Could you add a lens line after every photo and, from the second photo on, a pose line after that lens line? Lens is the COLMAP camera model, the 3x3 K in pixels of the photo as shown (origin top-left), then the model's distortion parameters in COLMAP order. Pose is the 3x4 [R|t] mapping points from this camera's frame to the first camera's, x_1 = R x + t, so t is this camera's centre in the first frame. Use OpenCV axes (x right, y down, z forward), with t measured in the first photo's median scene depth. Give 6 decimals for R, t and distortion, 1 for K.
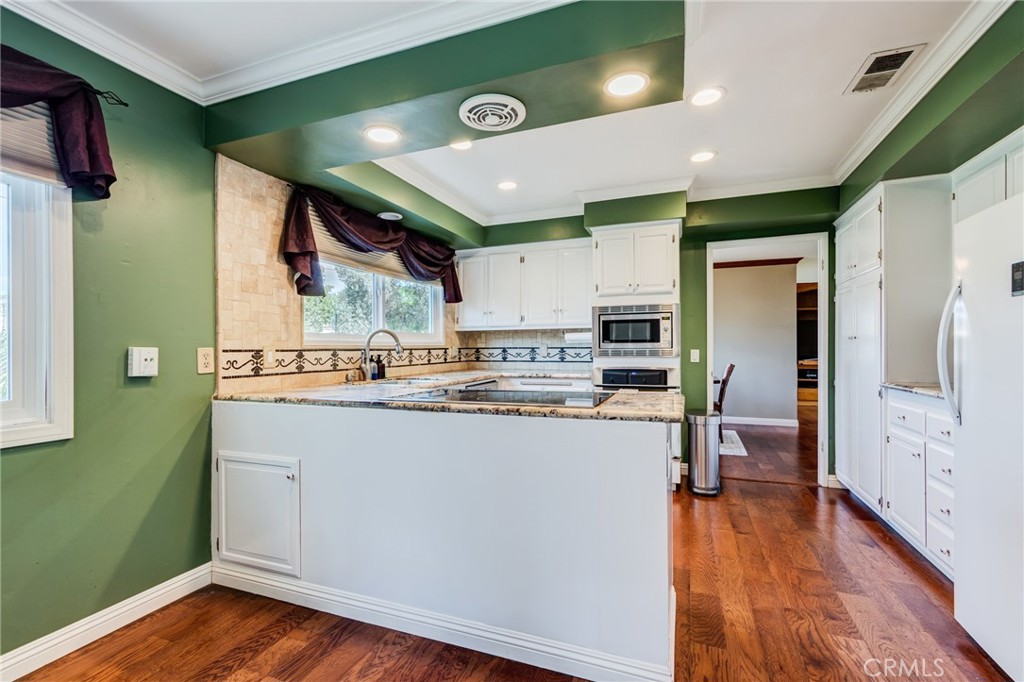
lens RADIAL K [[462.3, 0, 503.6], [0, 462.3, 344.6], [0, 0, 1]] dist [0.004689, -0.001912]
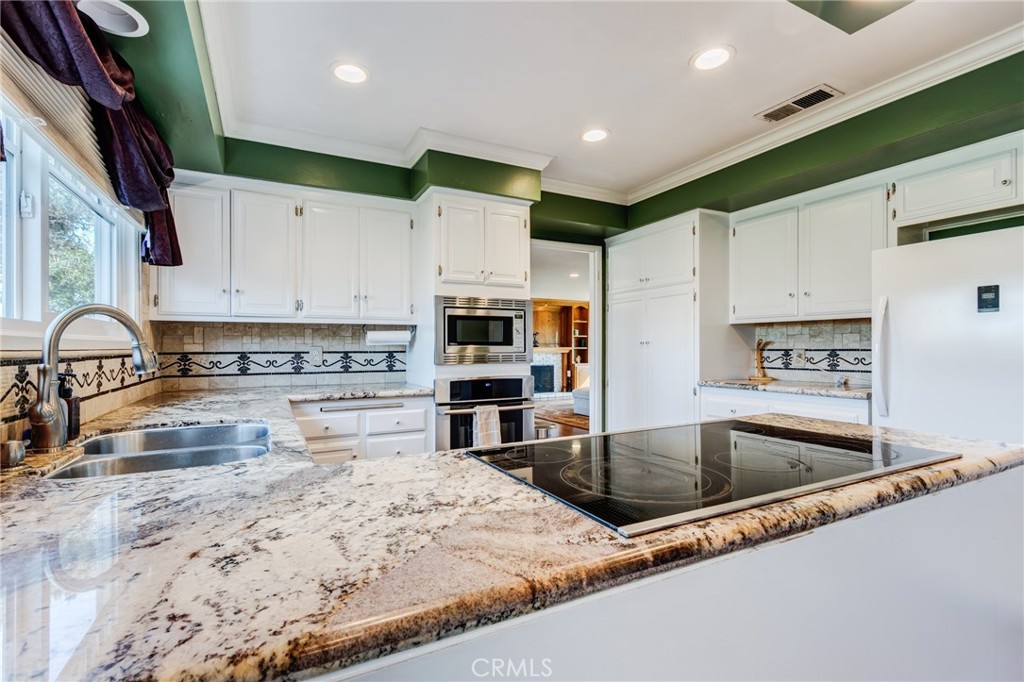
lens RADIAL K [[462.3, 0, 509.4], [0, 462.3, 348.9], [0, 0, 1]] dist [0.004689, -0.001912]
pose [[0.667510, 0.001801, 0.744598, -0.268151], [-0.004129, 0.999991, 0.001283, 0.000184], [-0.744589, -0.003931, 0.667512, 0.425334]]
